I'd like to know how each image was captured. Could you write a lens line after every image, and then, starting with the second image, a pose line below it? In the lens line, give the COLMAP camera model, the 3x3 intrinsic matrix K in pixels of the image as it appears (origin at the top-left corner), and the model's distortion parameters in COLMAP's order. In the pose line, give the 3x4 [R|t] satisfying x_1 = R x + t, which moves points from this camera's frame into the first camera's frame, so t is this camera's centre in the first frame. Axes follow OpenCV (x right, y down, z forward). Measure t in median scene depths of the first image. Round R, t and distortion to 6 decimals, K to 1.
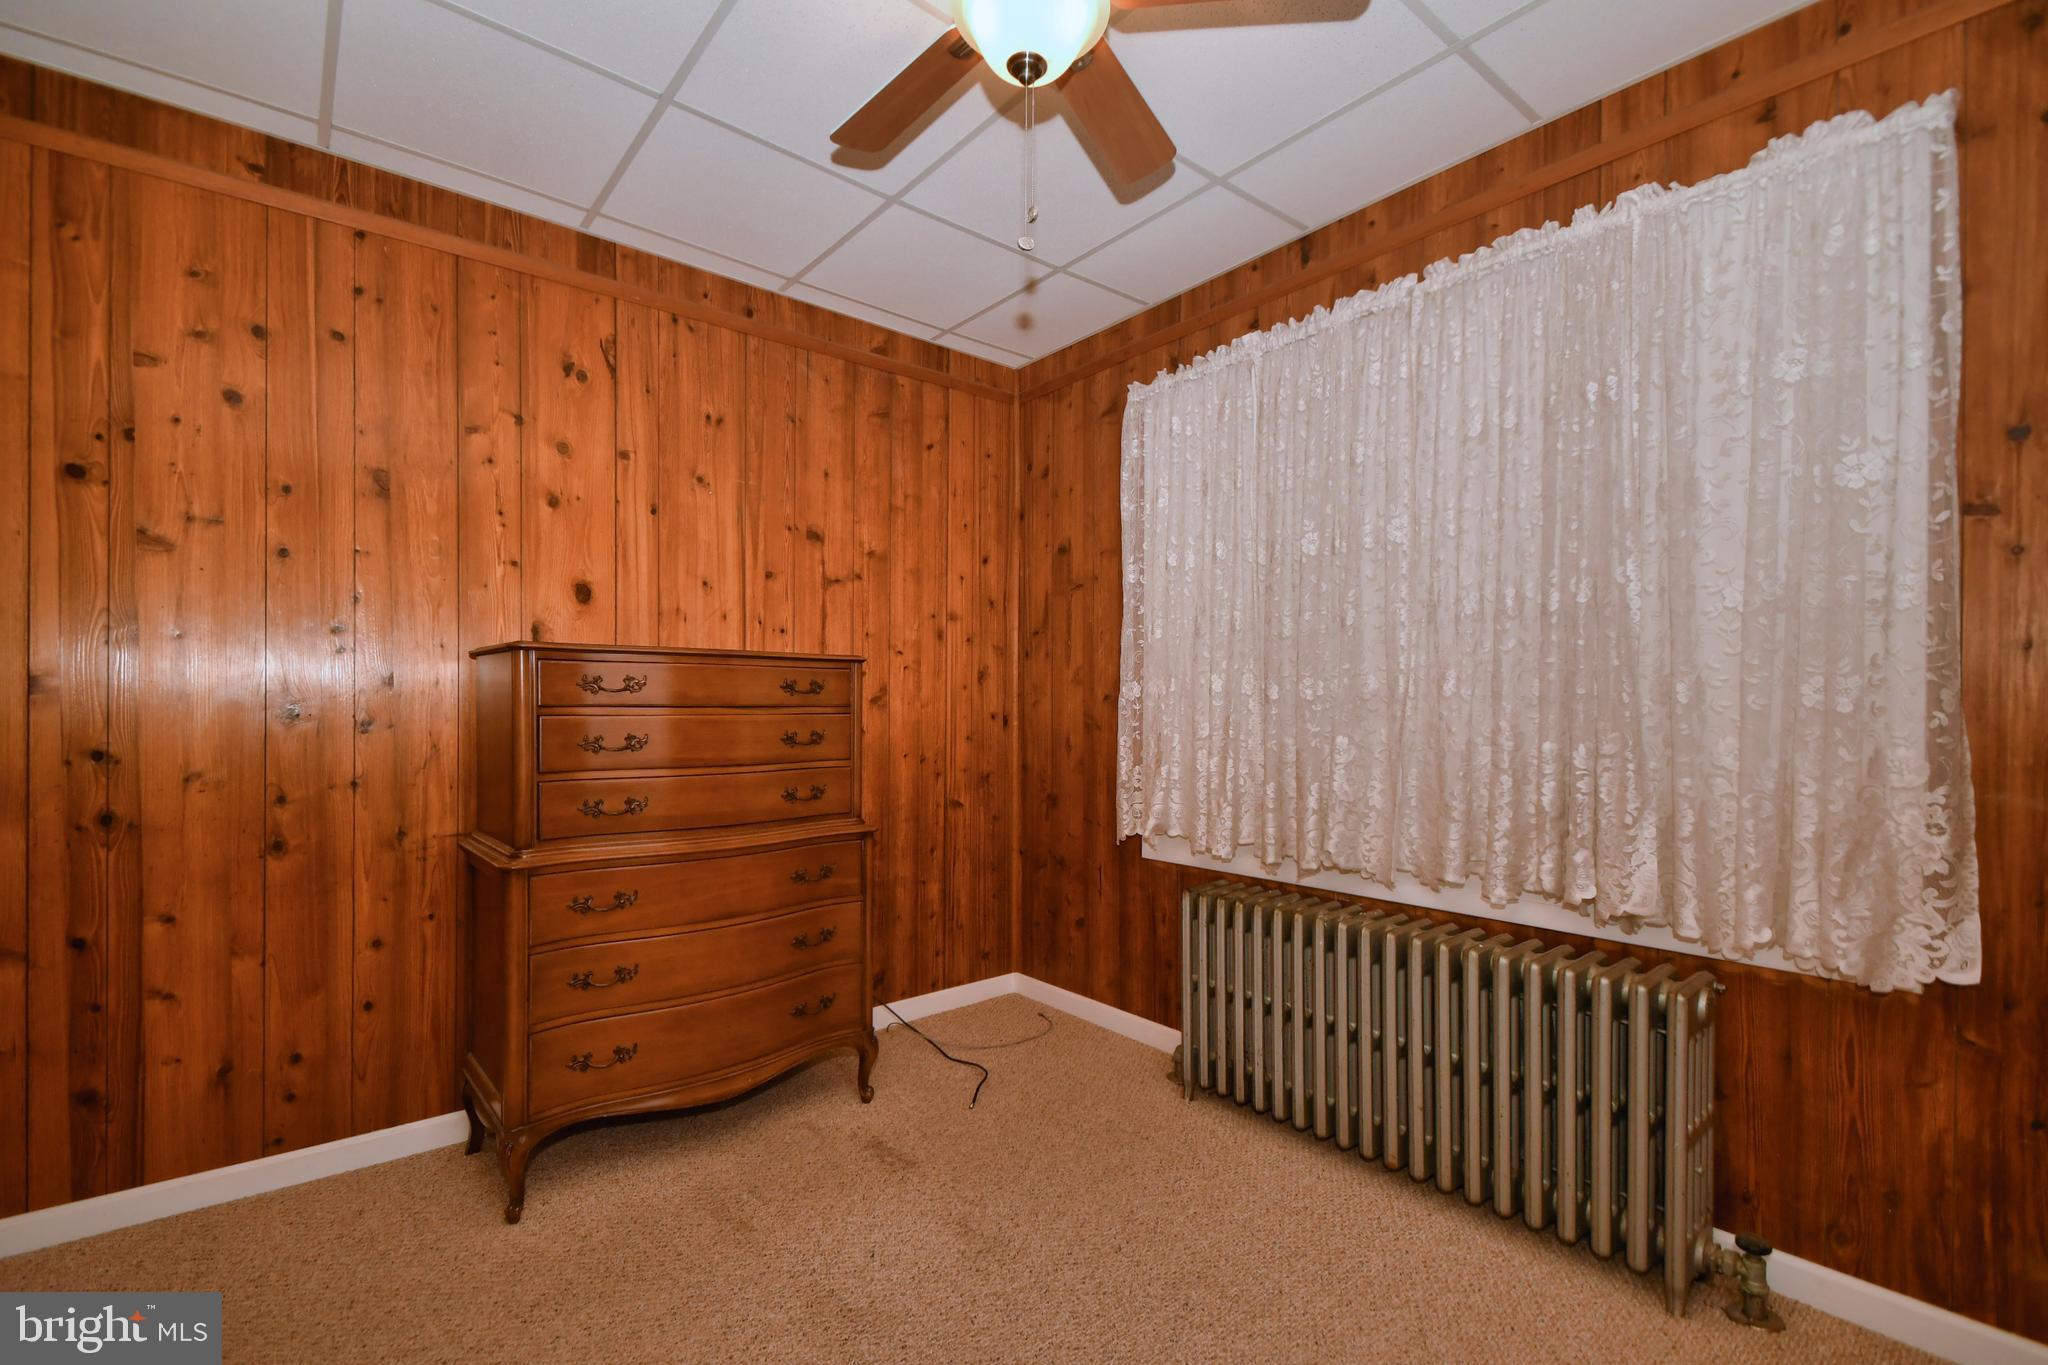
lens RADIAL K [[896.2, 0, 991.0], [0, 896.2, 714.9], [0, 0, 1]] dist [0.027097, -0.015599]
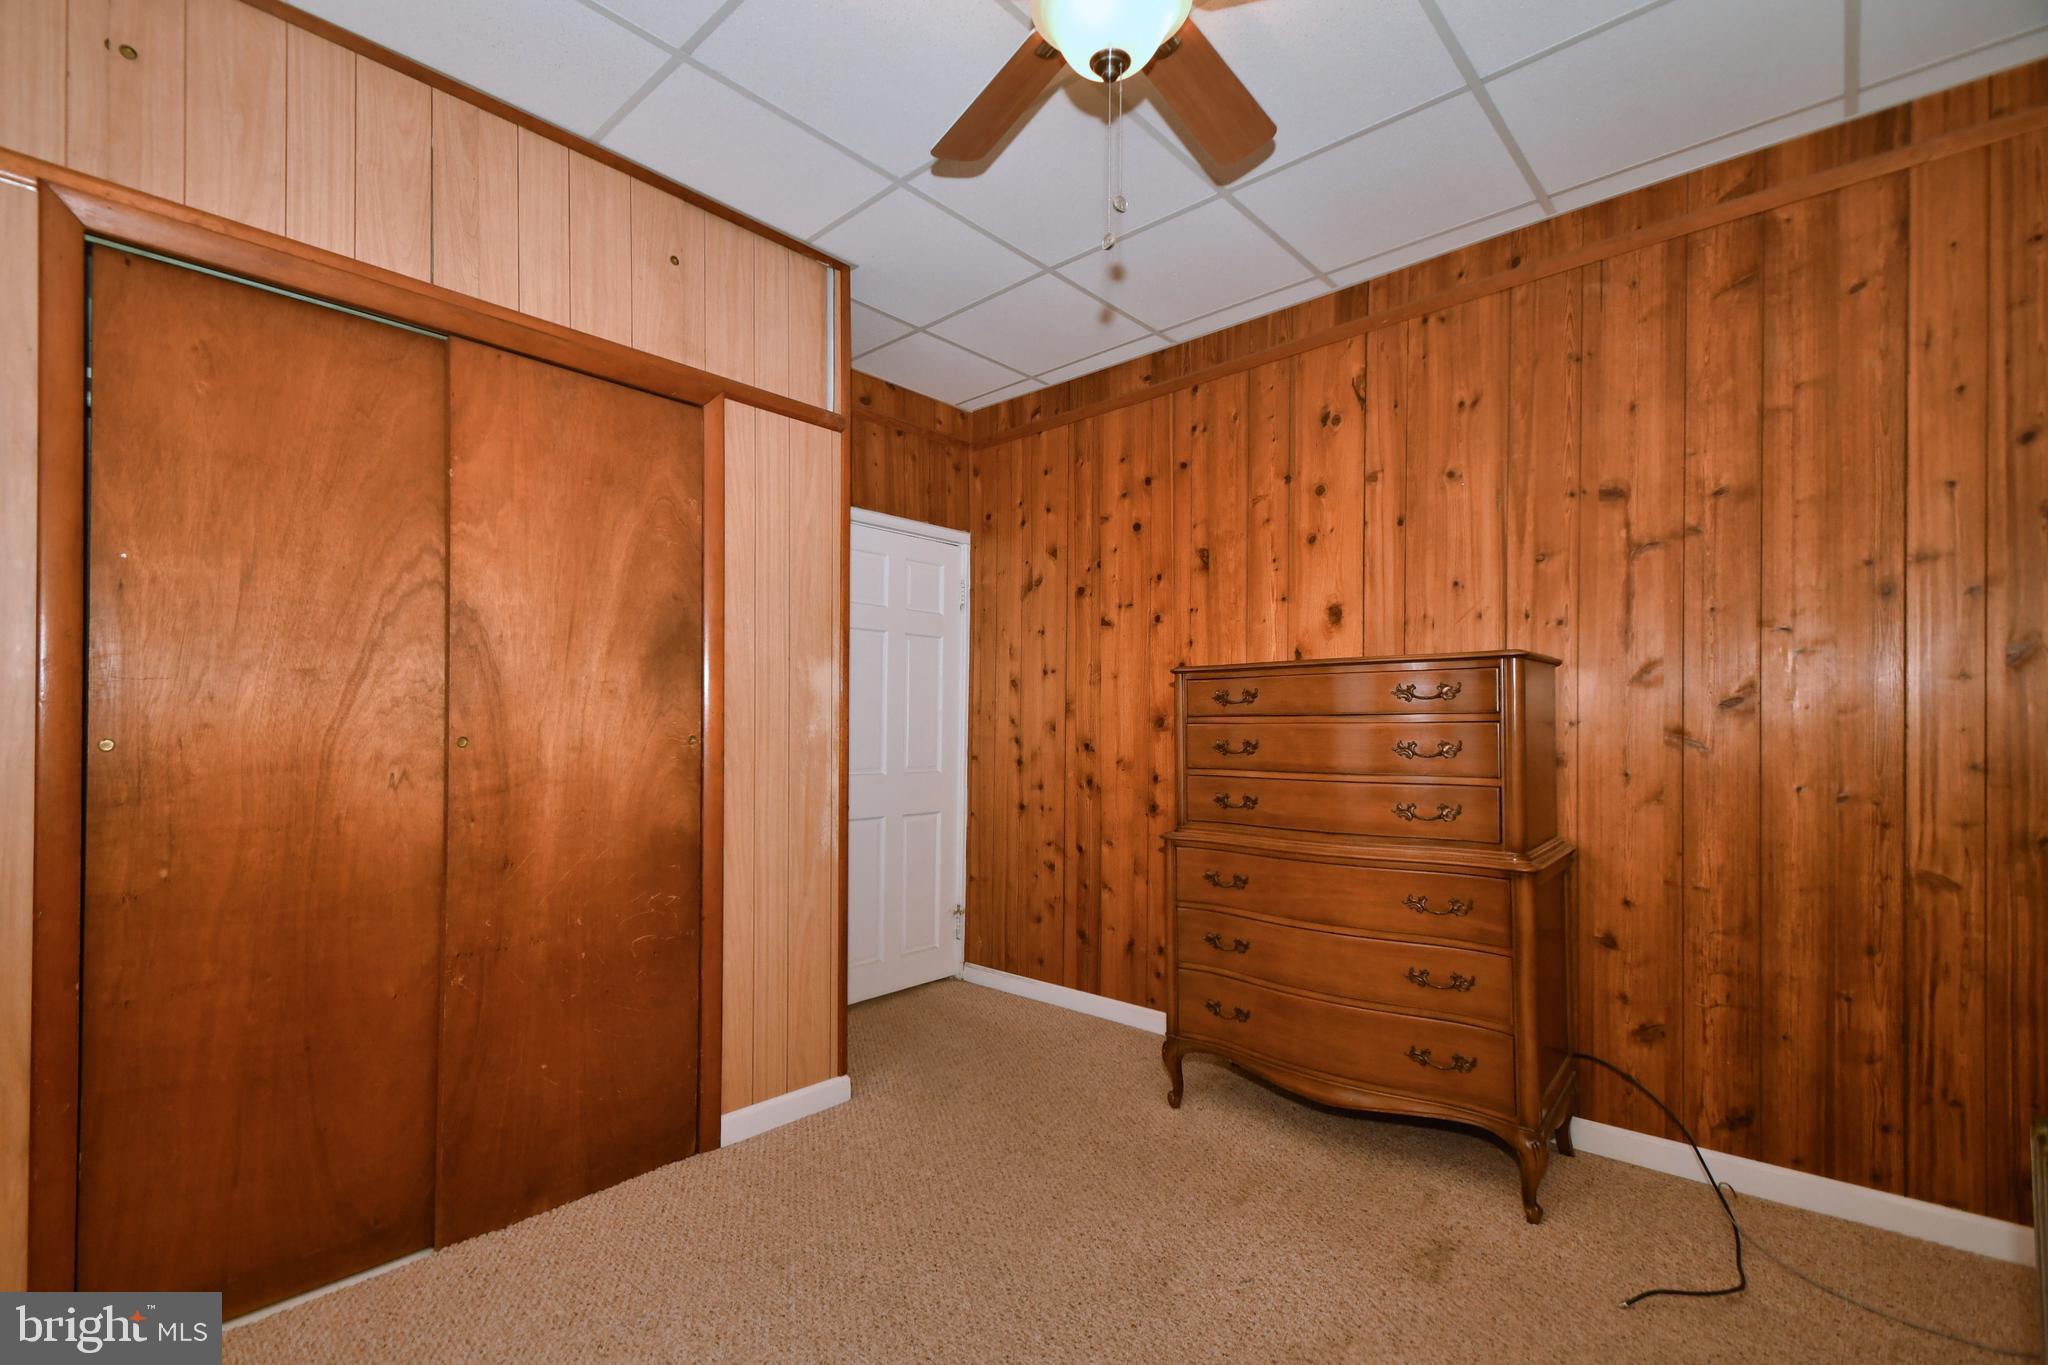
lens RADIAL K [[896.2, 0, 1022.4], [0, 896.2, 716.2], [0, 0, 1]] dist [0.027097, -0.015599]
pose [[0.165684, -0.011997, -0.986106, 0.542411], [-0.005506, 0.999899, -0.013090, 0.006121], [0.986164, 0.007598, 0.165601, 0.415167]]
